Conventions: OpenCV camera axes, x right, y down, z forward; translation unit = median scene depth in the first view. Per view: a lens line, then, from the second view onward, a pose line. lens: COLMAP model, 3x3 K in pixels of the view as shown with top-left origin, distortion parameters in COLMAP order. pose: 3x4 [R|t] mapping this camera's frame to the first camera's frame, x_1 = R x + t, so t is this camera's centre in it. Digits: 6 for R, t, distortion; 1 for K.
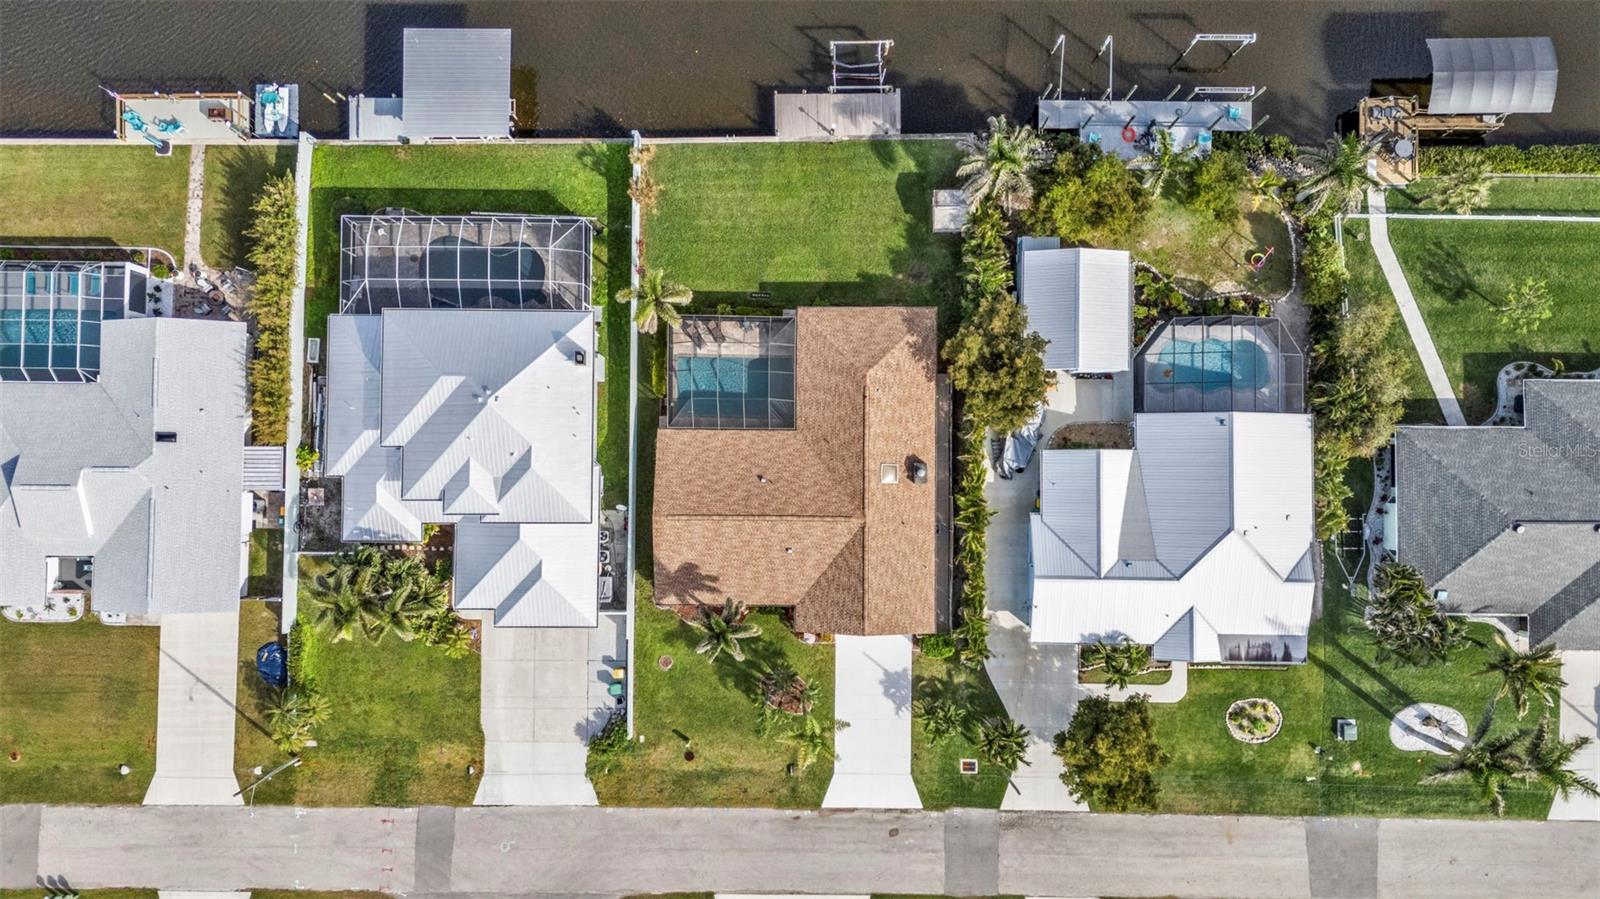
lens RADIAL K [[1167.6, 0, 800.0], [0, 1167.6, 449.5], [0, 0, 1]] dist [0.079716, -0.072127]
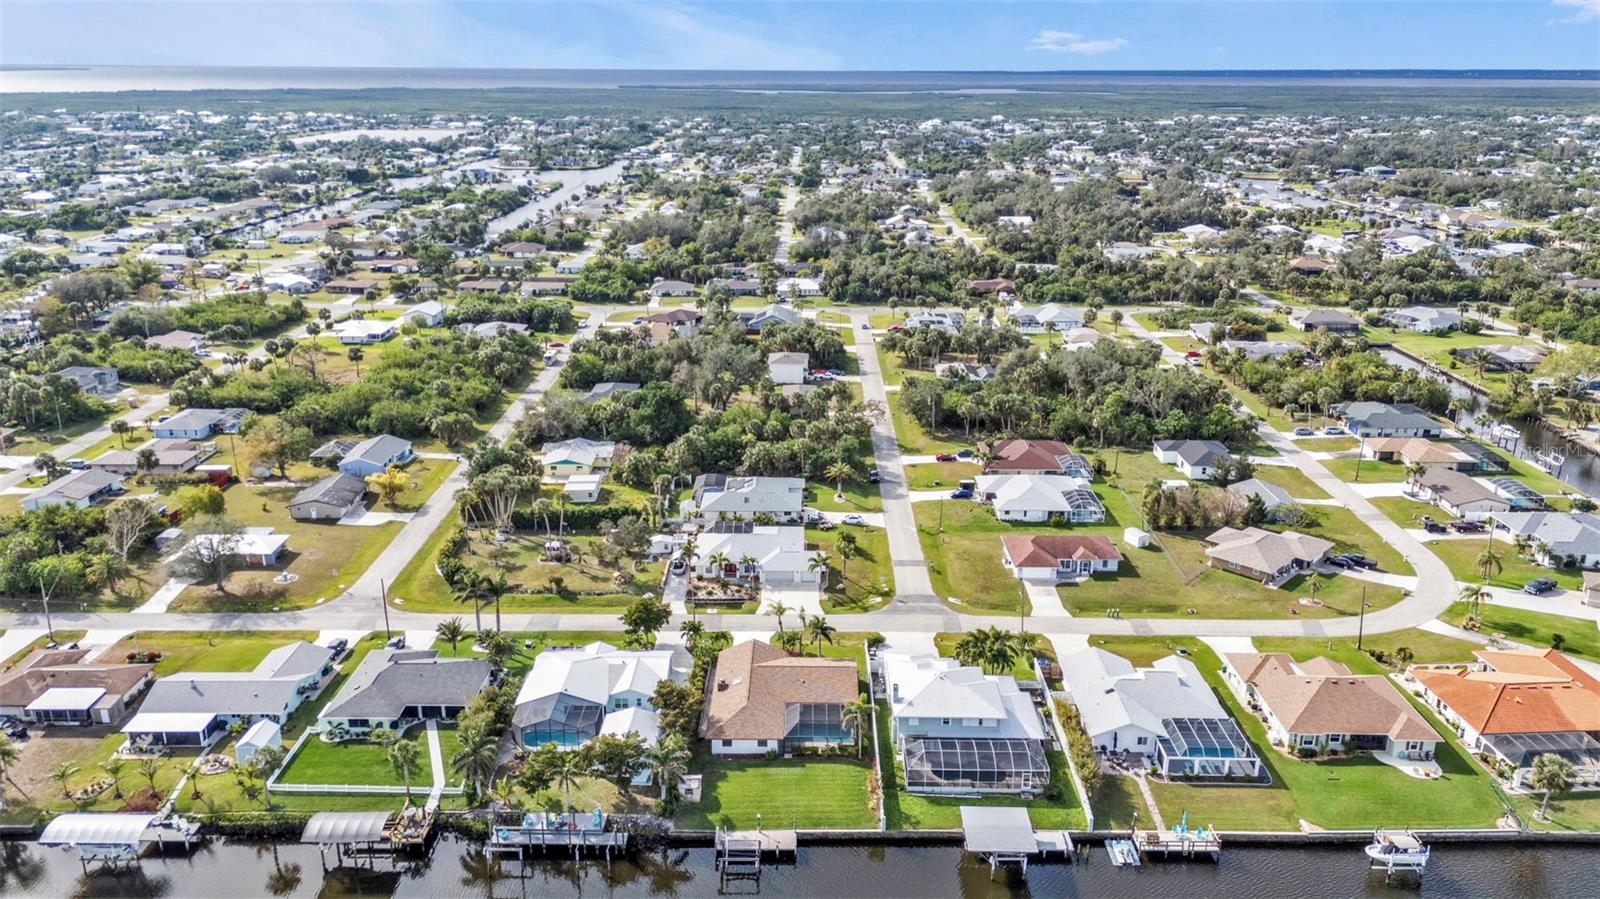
lens RADIAL K [[1164.7, 0, 800.0], [0, 1164.7, 449.5], [0, 0, 1]] dist [0.089700, -0.087666]
pose [[-0.999956, 0.007691, 0.005445, -0.040883], [0.003096, -0.277660, 0.960675, -1.675387], [0.008900, 0.960649, 0.277623, 0.080157]]
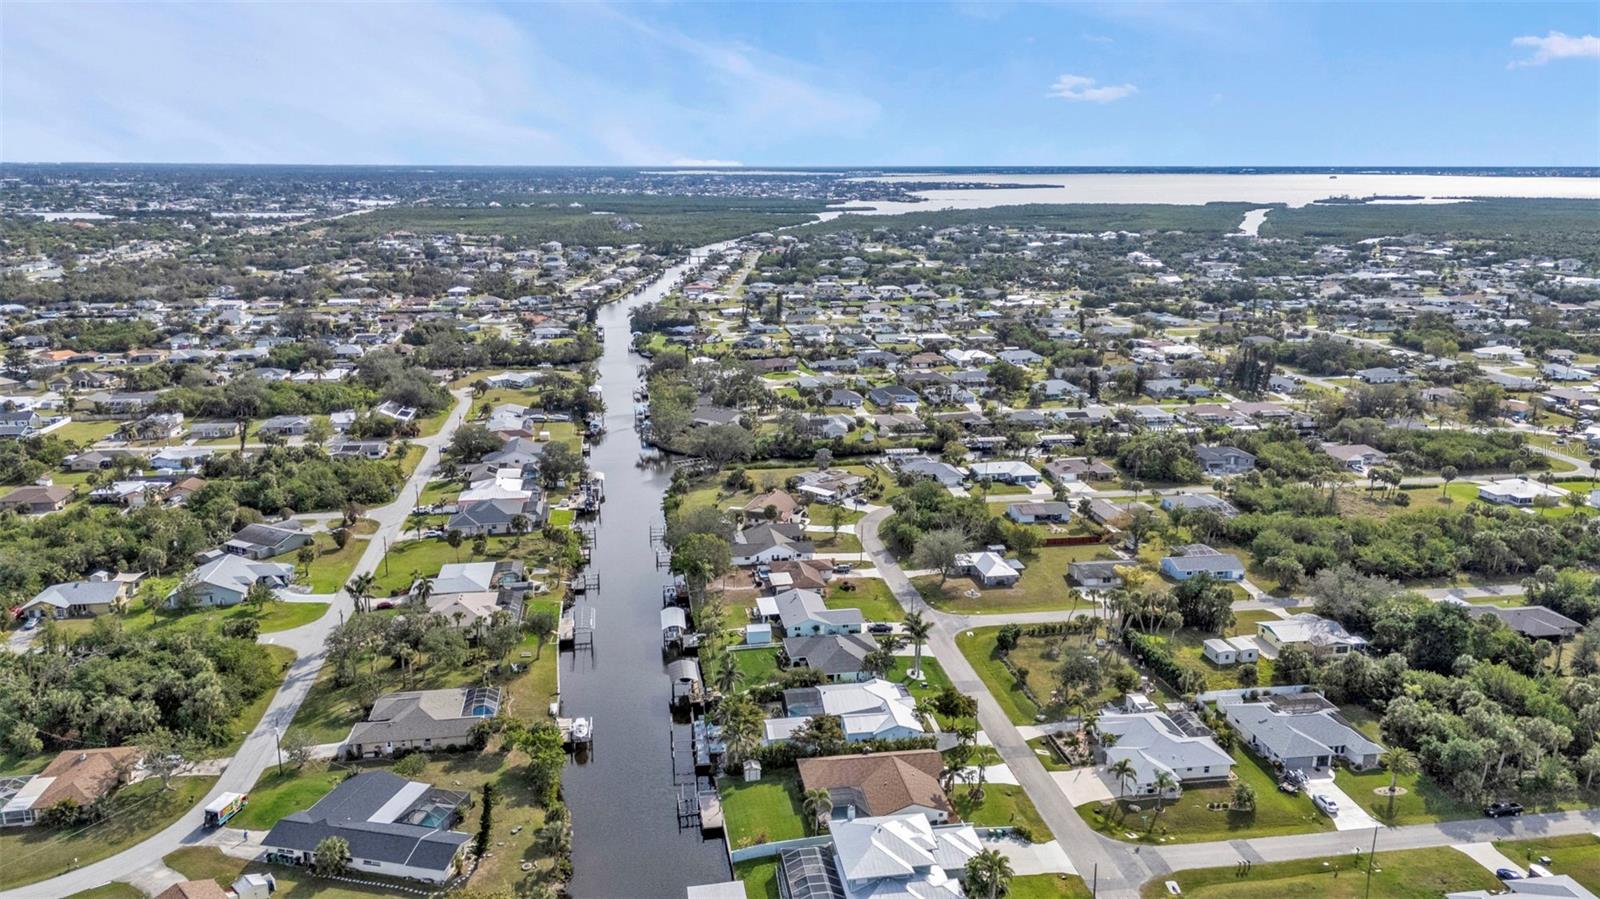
lens RADIAL K [[1167.4, 0, 801.3], [0, 1167.4, 456.7], [0, 0, 1]] dist [0.067941, -0.055498]
pose [[-0.164309, -0.231443, 0.958873, -1.955807], [0.985839, -0.005485, 0.167606, -0.493037], [-0.033532, 0.972833, 0.229067, -0.127234]]
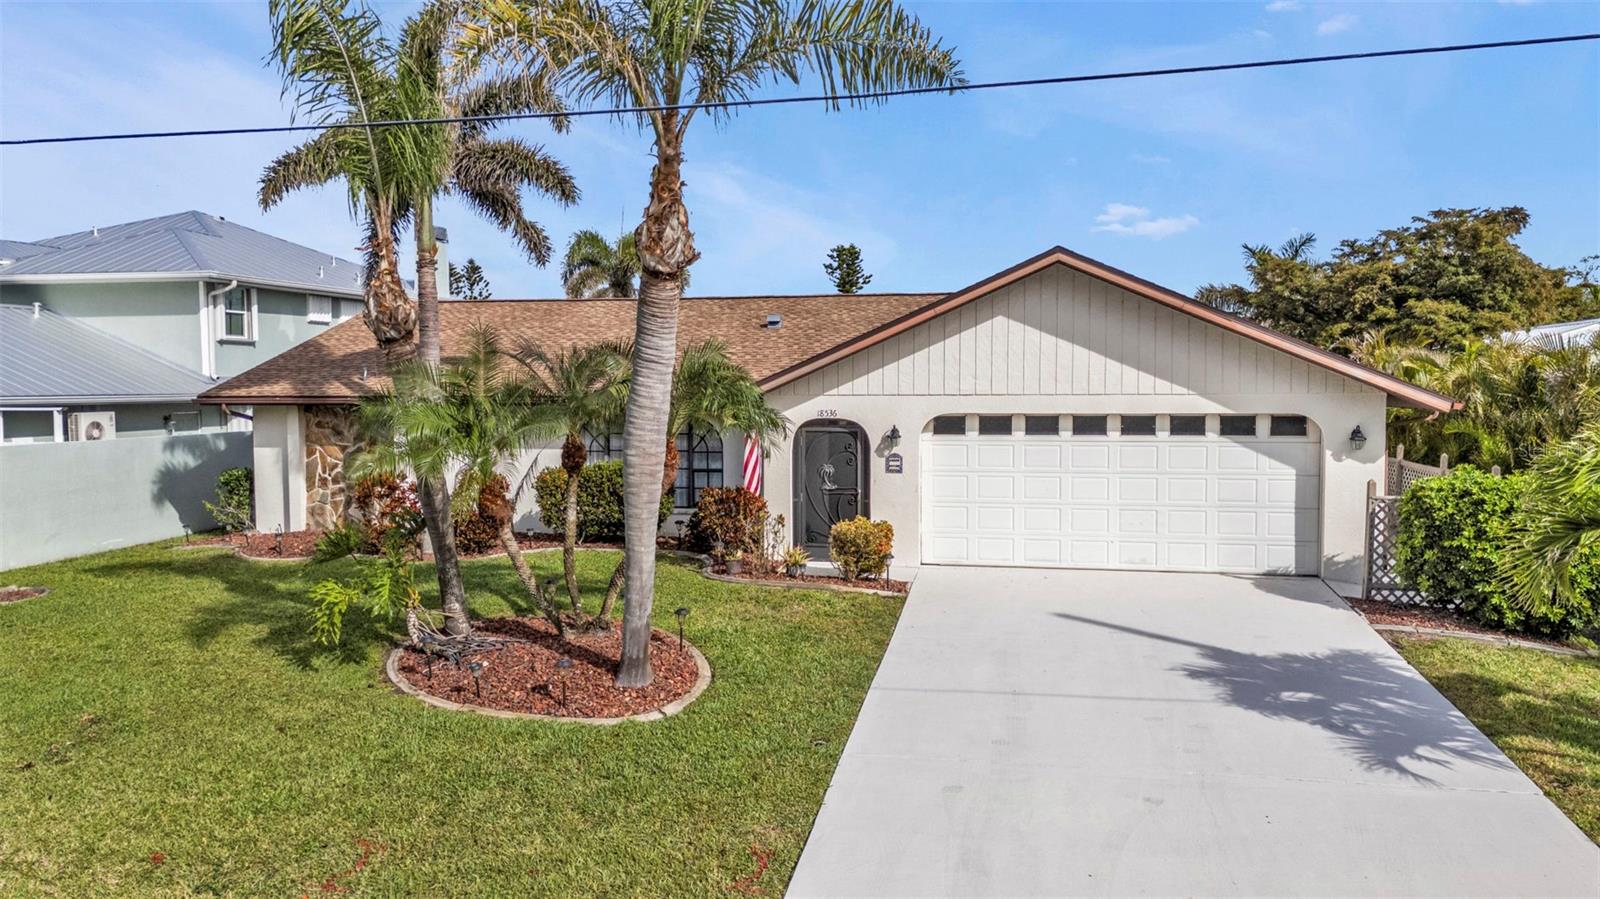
lens RADIAL K [[1167.4, 0, 801.3], [0, 1167.4, 456.7], [0, 0, 1]] dist [0.067941, -0.055498]
pose [[0.983195, 0.019746, -0.181485, 0.047103], [-0.182547, 0.096696, -0.978431, 0.345873], [-0.001771, 0.995118, 0.098676, 0.958070]]
